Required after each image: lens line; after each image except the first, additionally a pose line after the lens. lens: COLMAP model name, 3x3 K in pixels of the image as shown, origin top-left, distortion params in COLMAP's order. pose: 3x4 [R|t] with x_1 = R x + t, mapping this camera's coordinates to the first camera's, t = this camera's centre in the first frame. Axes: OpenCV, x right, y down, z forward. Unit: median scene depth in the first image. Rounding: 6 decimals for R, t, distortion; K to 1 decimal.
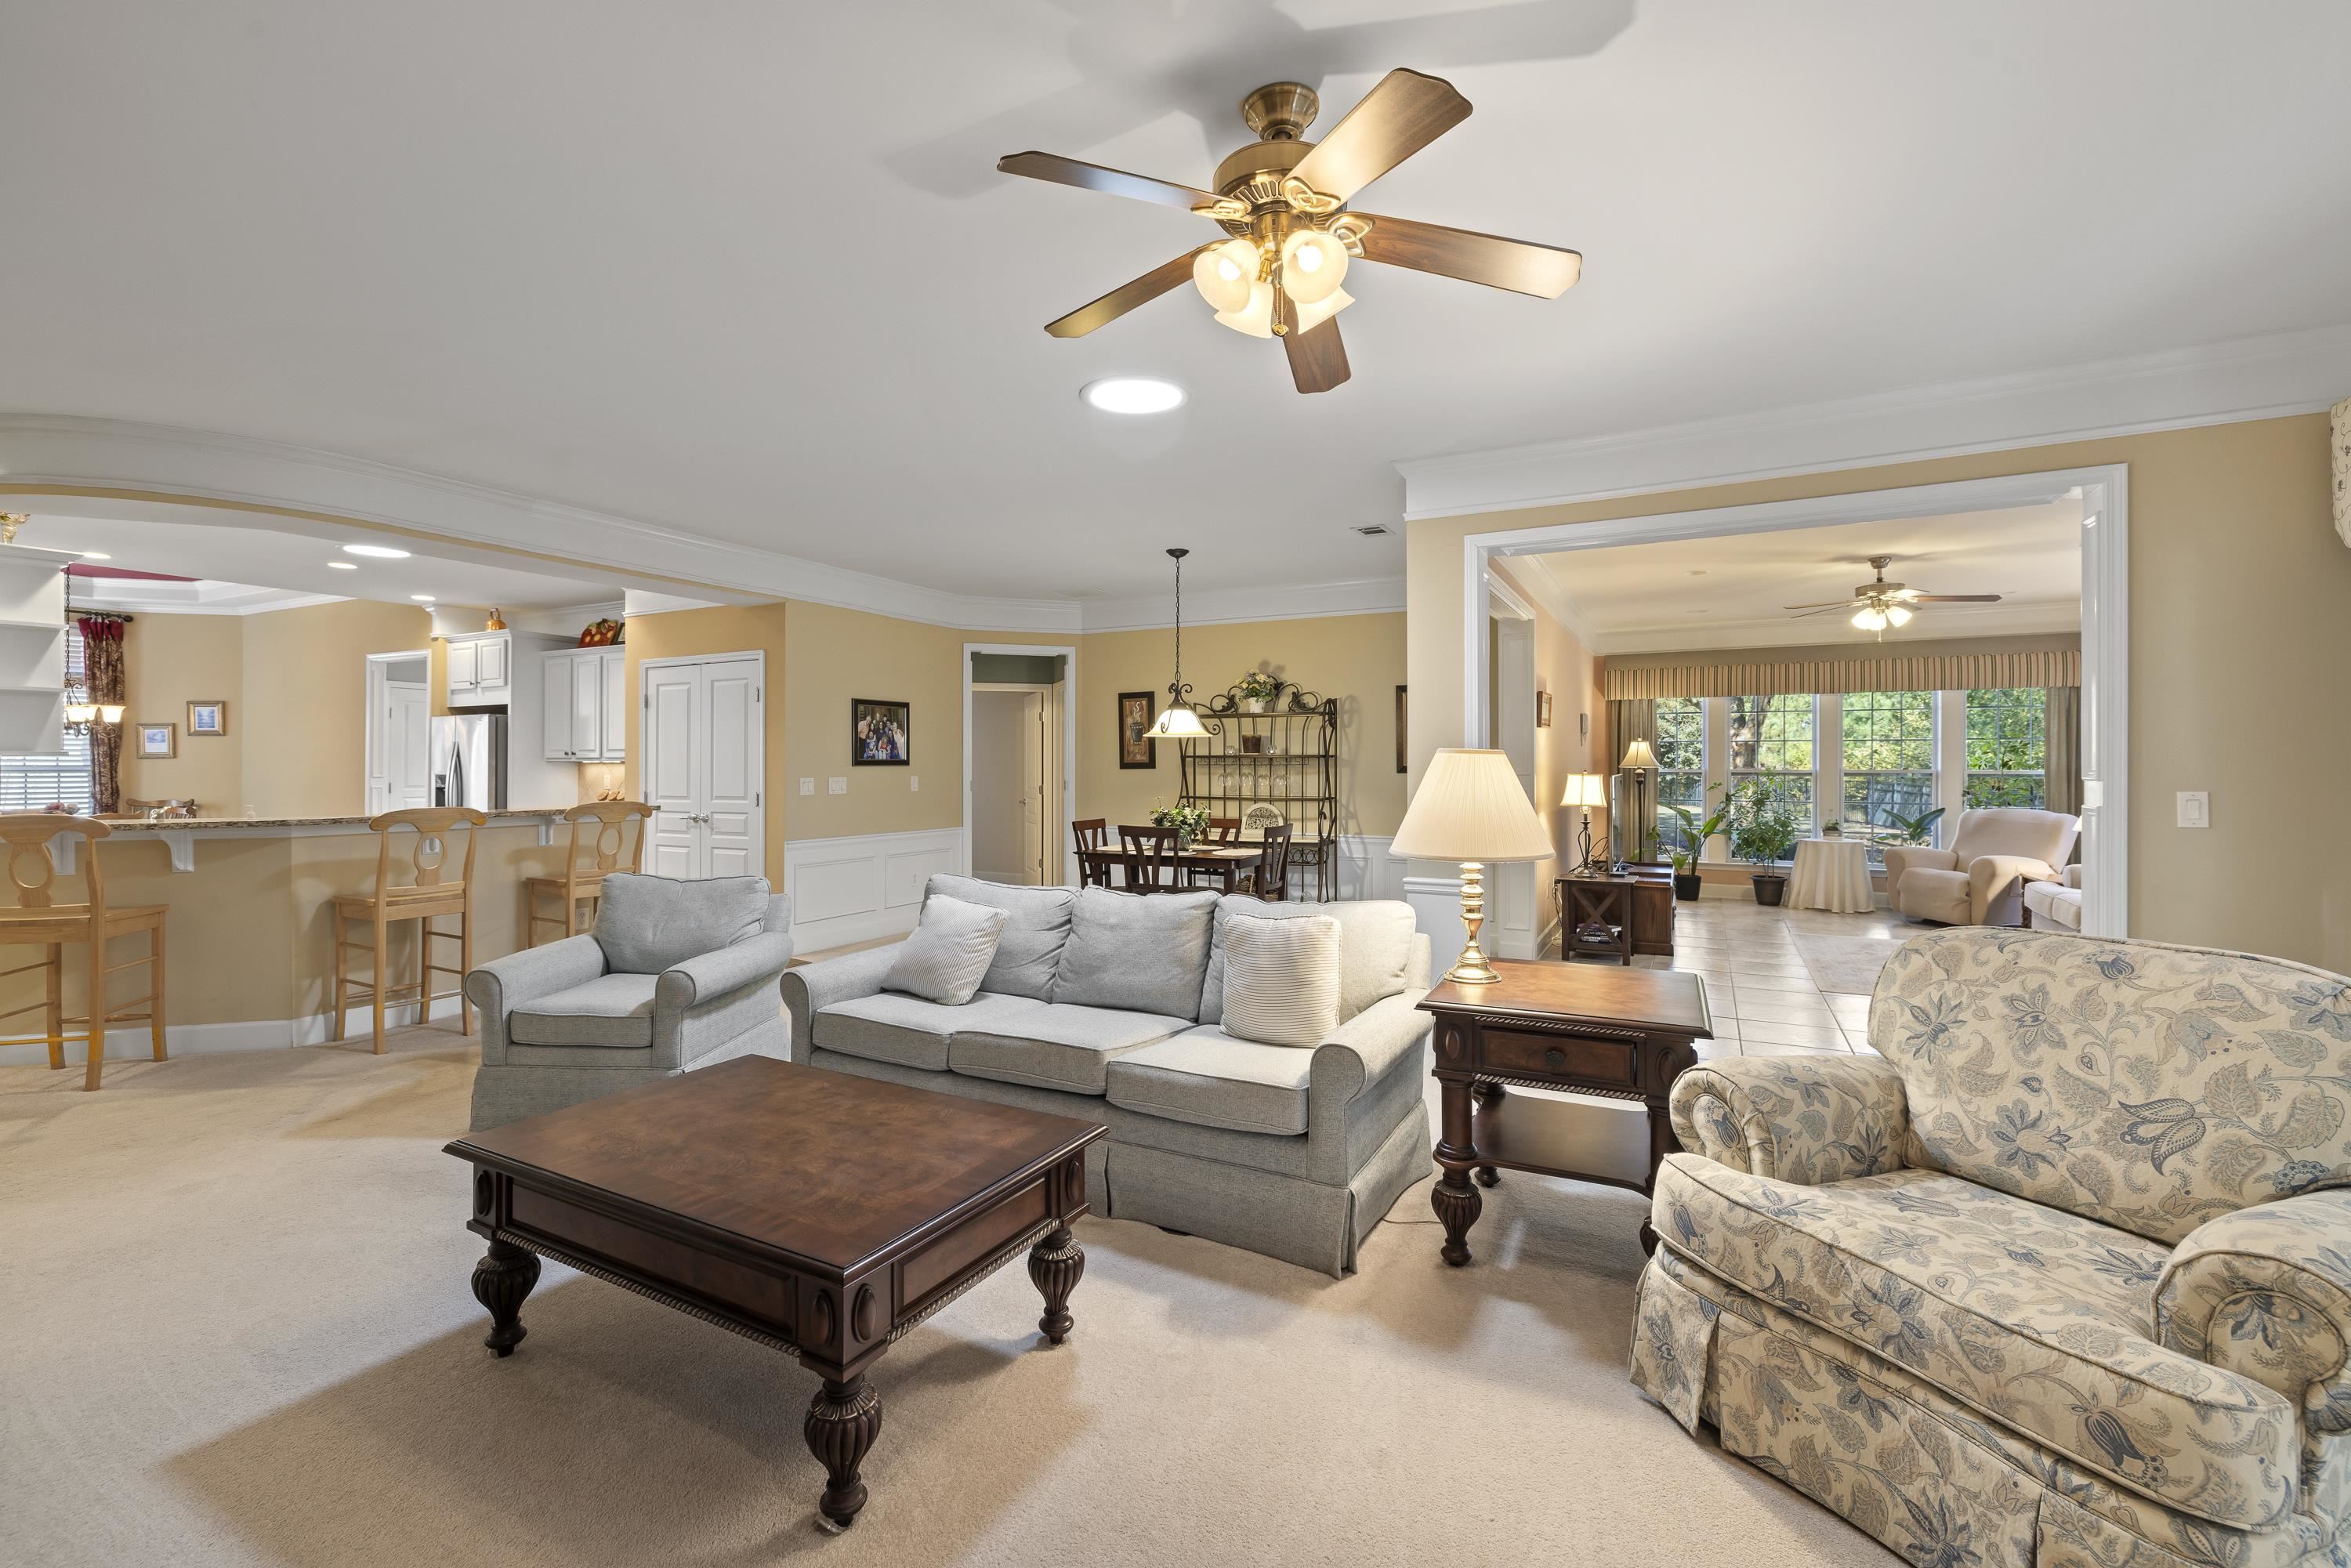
lens RADIAL K [[997.1, 0, 1169.2], [0, 997.1, 763.6], [0, 0, 1]] dist [-0.002621, 0.000533]
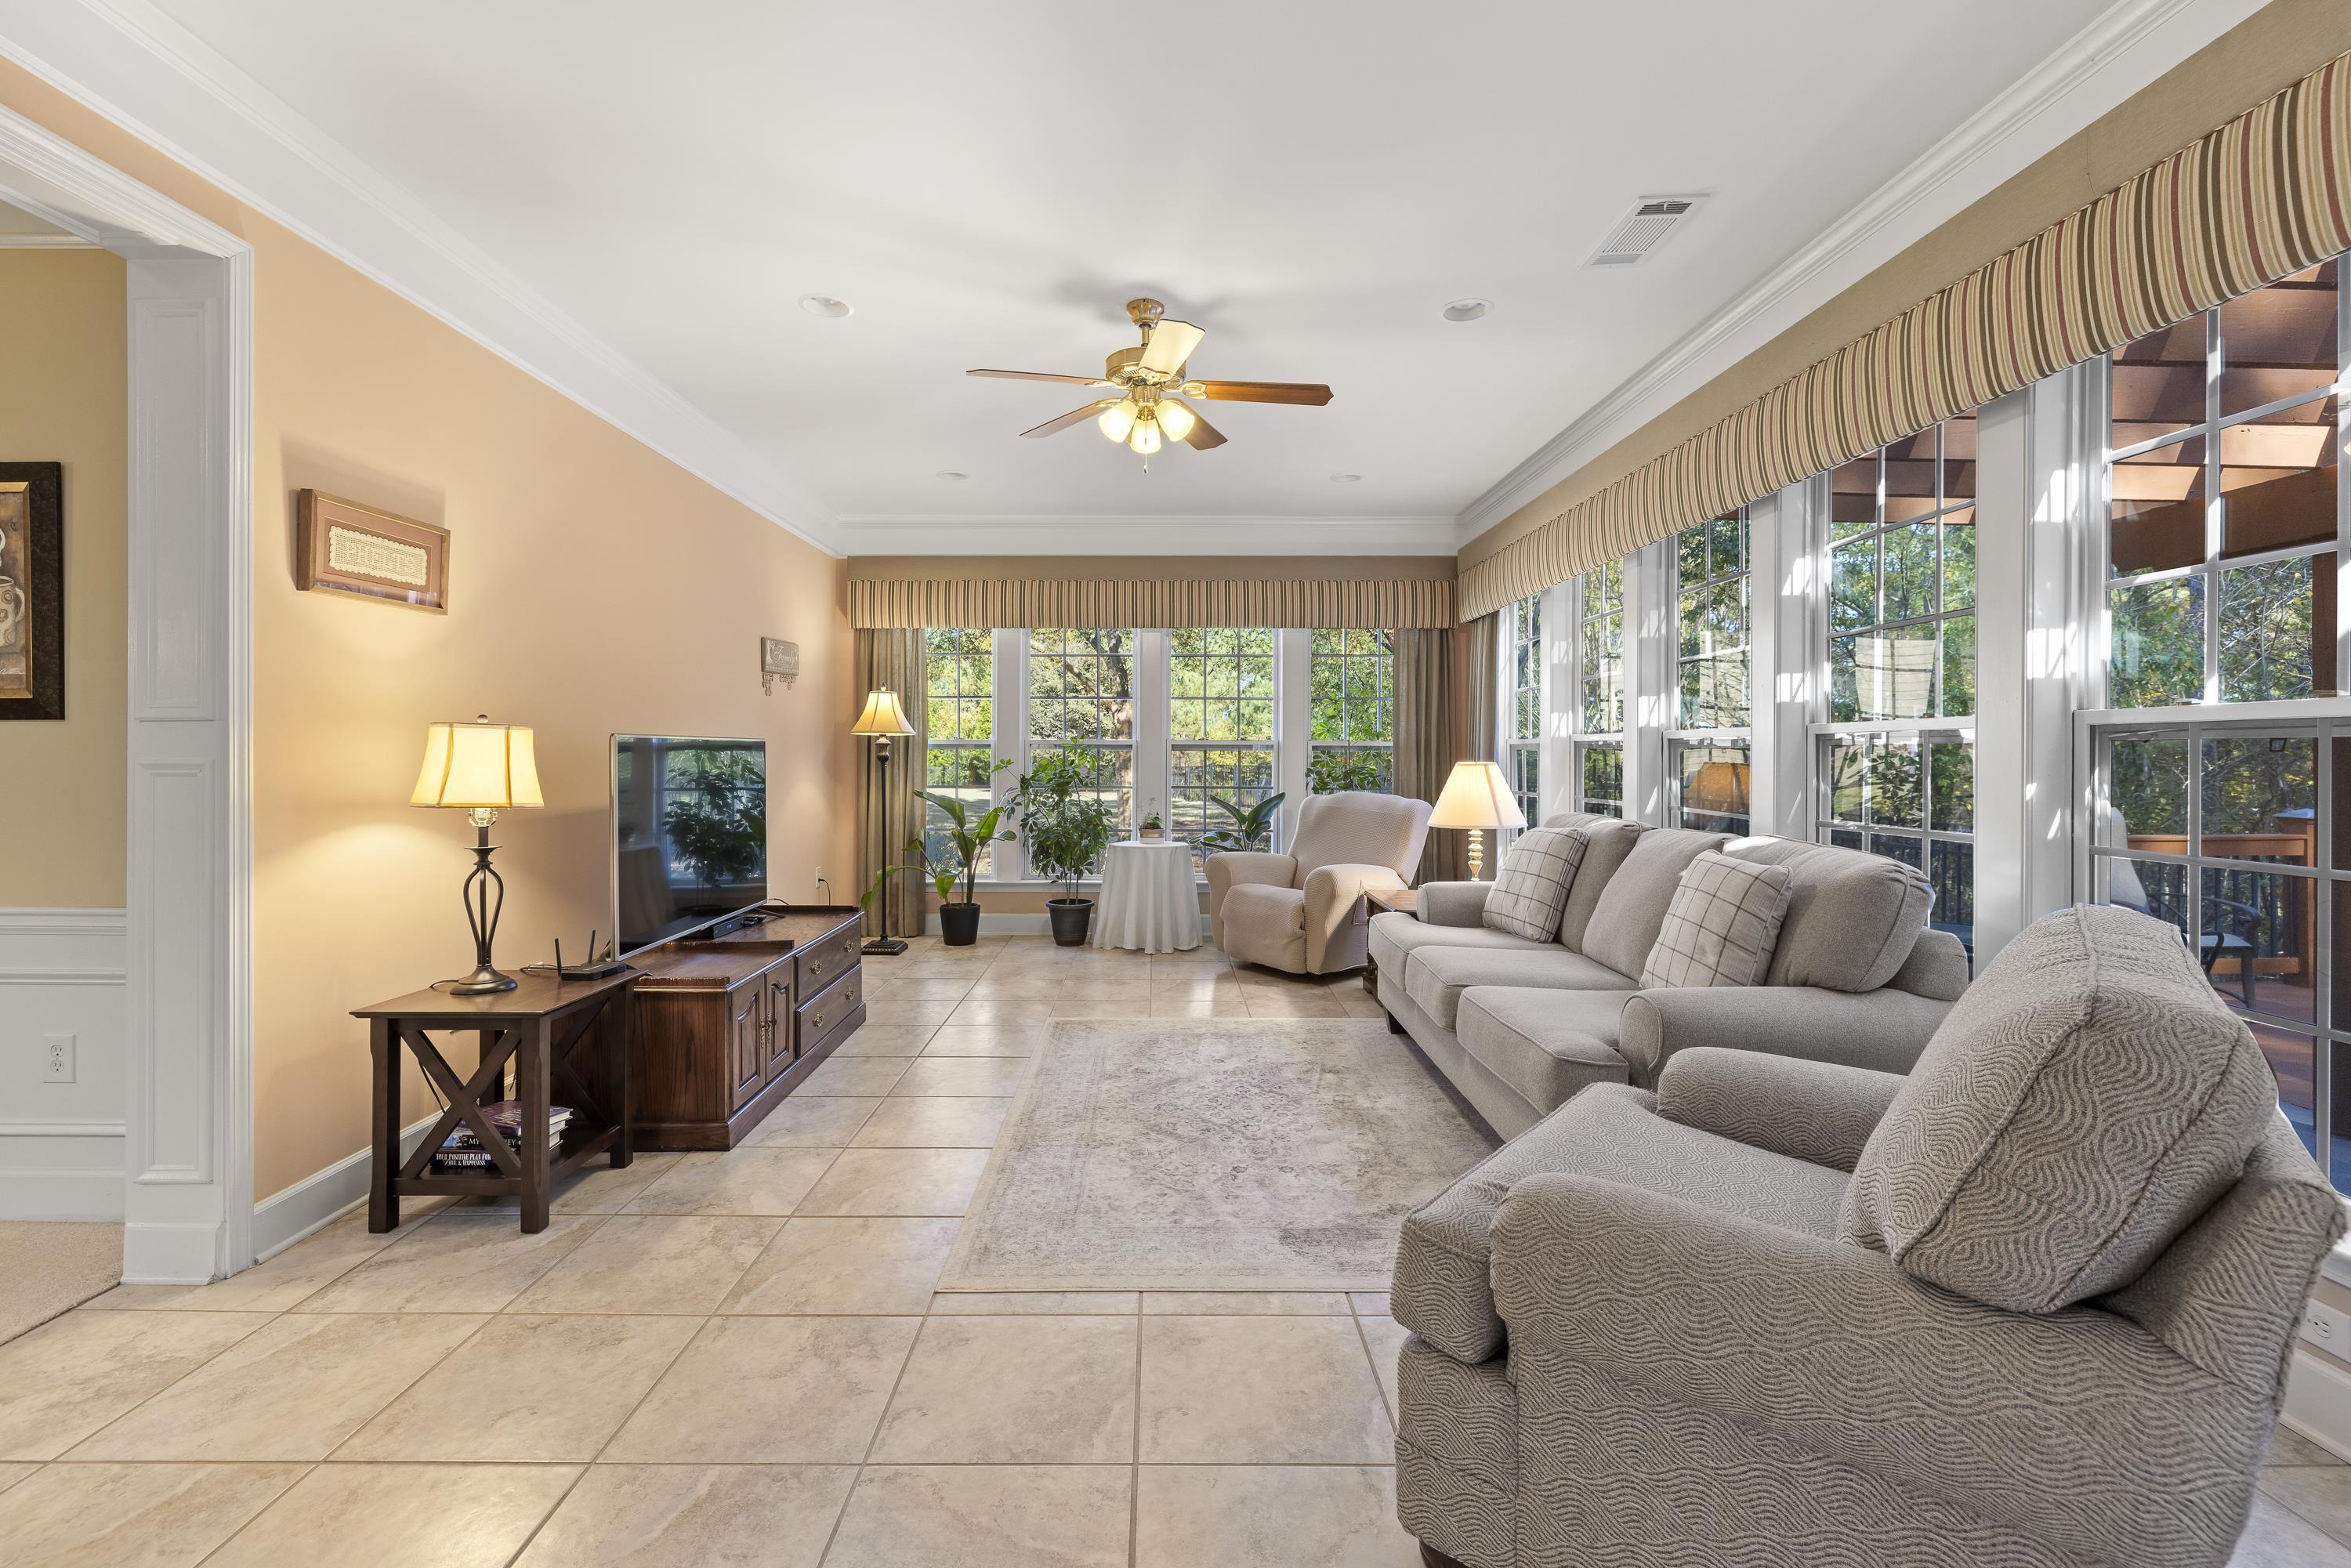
lens RADIAL K [[997.1, 0, 1164.1], [0, 997.1, 754.2], [0, 0, 1]] dist [-0.002621, 0.000533]
pose [[0.878093, 0.003270, 0.478478, 1.634023], [-0.004741, 0.999987, 0.001866, 0.071635], [-0.478466, -0.003907, 0.878097, 1.876468]]
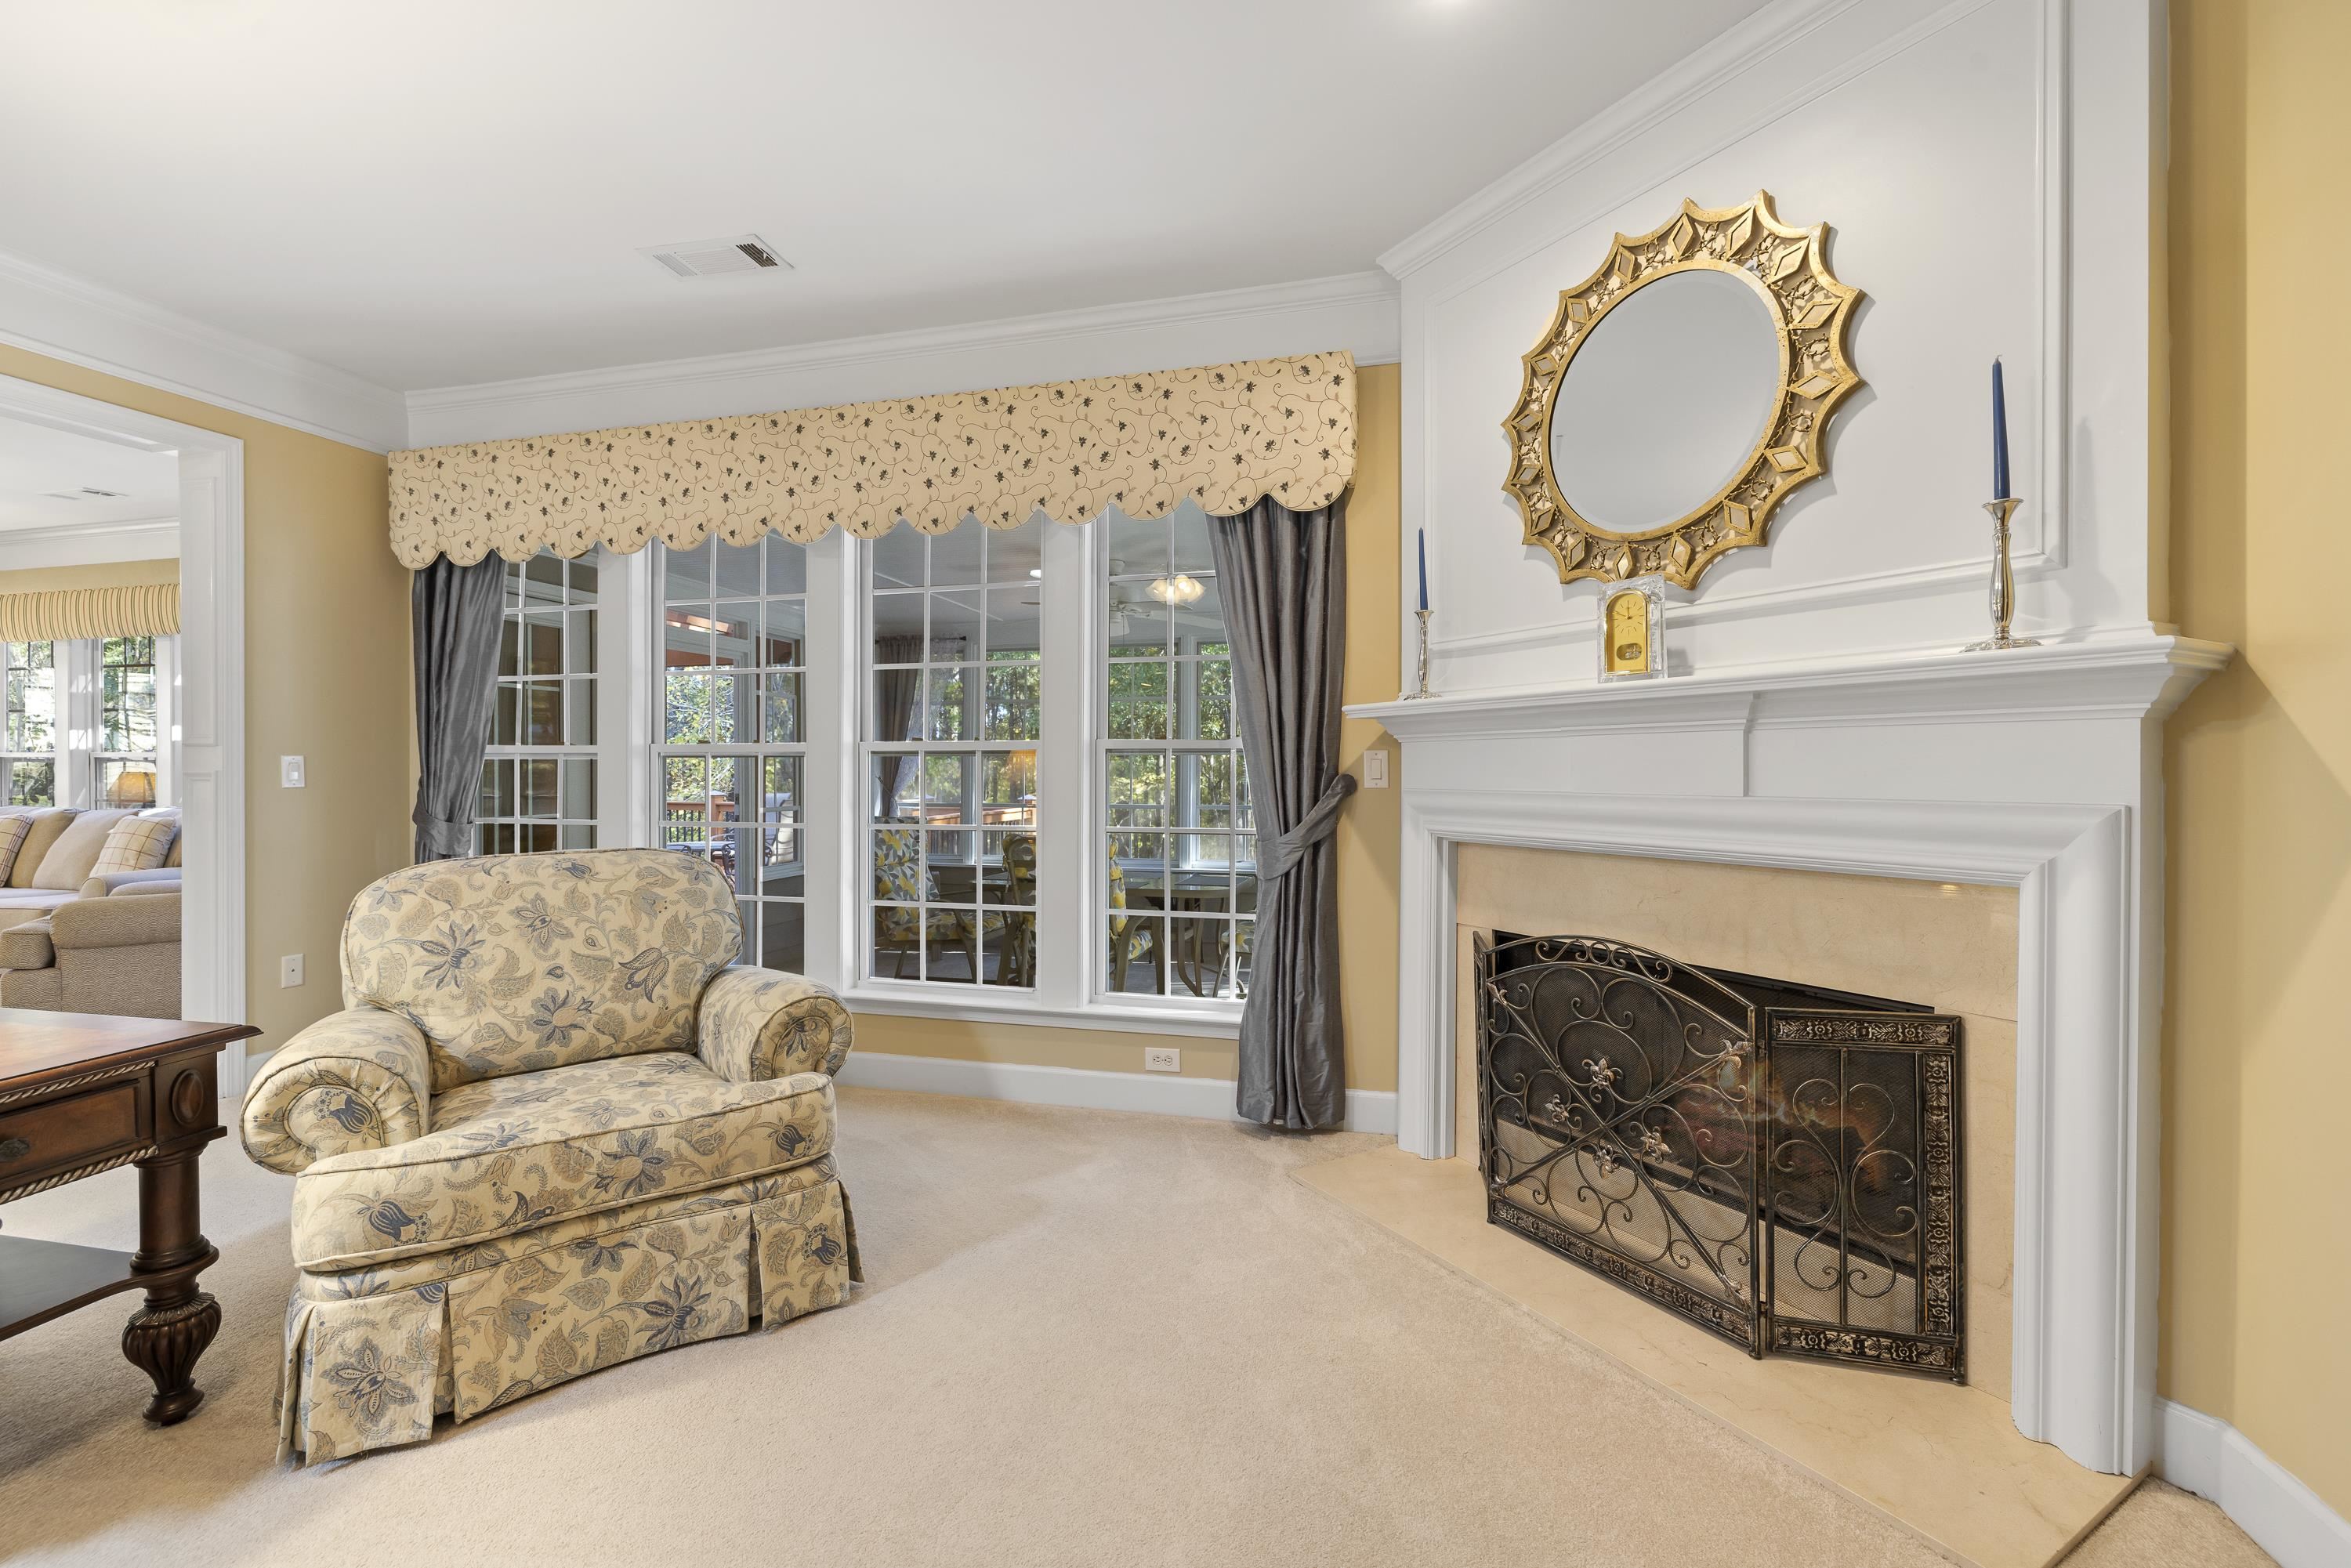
lens RADIAL K [[997.1, 0, 1156.8], [0, 997.1, 770.1], [0, 0, 1]] dist [-0.002621, 0.000533]
pose [[-0.235962, -0.002575, 0.971759, -0.478560], [-0.001705, 0.999996, 0.002236, 0.068556], [-0.971761, -0.001129, -0.235966, 0.558508]]
